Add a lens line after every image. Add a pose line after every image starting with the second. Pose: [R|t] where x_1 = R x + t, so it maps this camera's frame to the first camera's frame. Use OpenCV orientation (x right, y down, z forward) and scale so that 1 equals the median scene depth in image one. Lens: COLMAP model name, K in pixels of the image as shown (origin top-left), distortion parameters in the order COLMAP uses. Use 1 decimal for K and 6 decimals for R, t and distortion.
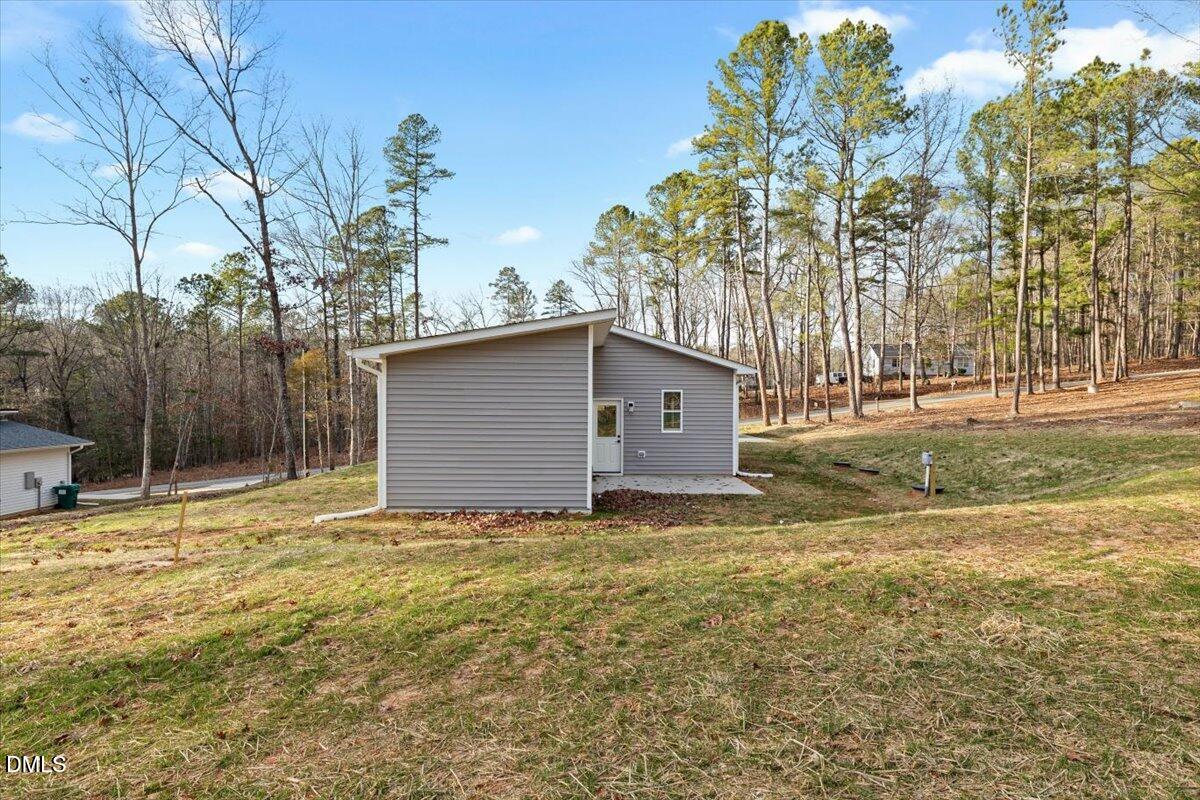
lens RADIAL K [[603.3, 0, 598.0], [0, 603.3, 391.4], [0, 0, 1]] dist [0.009491, 0.000729]
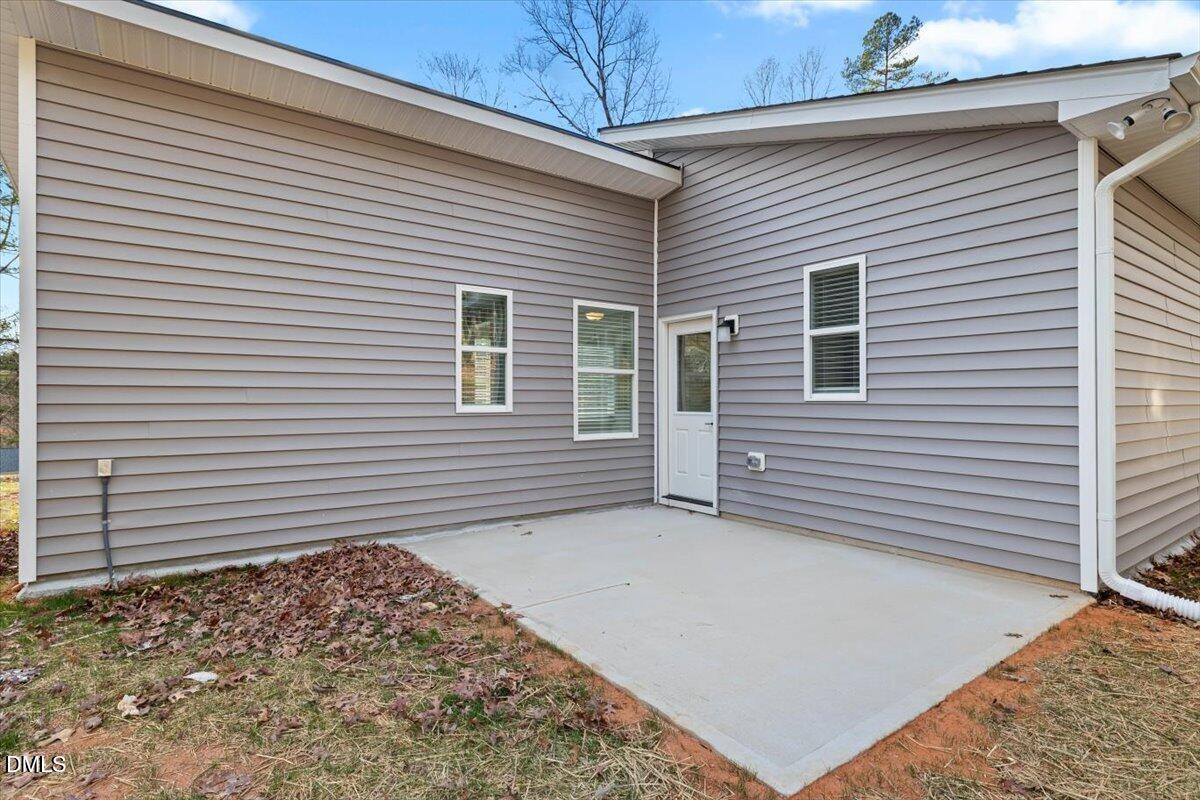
lens RADIAL K [[590.1, 0, 616.8], [0, 590.1, 395.3], [0, 0, 1]] dist [-0.003110, -0.000538]
pose [[0.603469, -0.002090, -0.797384, 0.178496], [0.008449, 0.999957, 0.003773, 0.038134], [0.797342, -0.009014, 0.603461, 0.438543]]
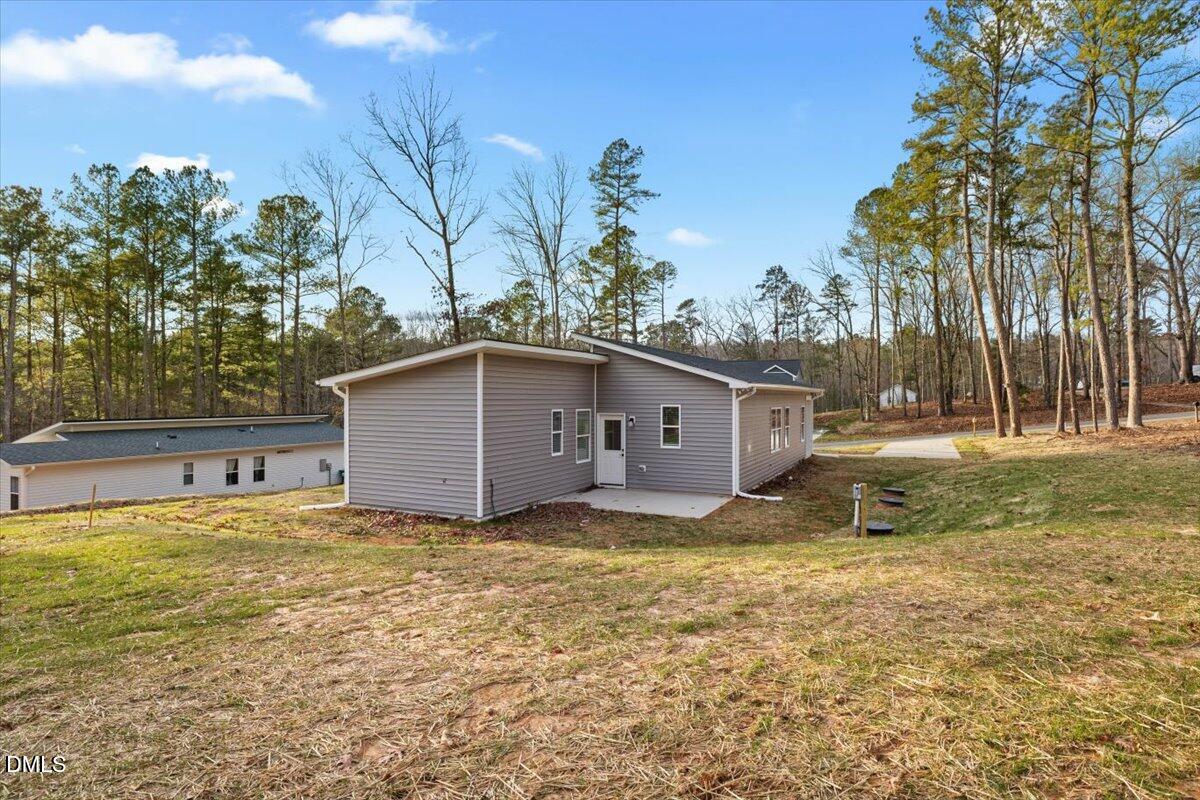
lens RADIAL K [[599.0, 0, 606.0], [0, 599.0, 399.9], [0, 0, 1]] dist [0.001281, 0.001023]
pose [[0.893451, -0.004313, -0.449139, 0.281676], [0.009564, 0.999910, 0.009422, -0.012597], [0.449058, -0.012713, 0.893412, 0.047885]]
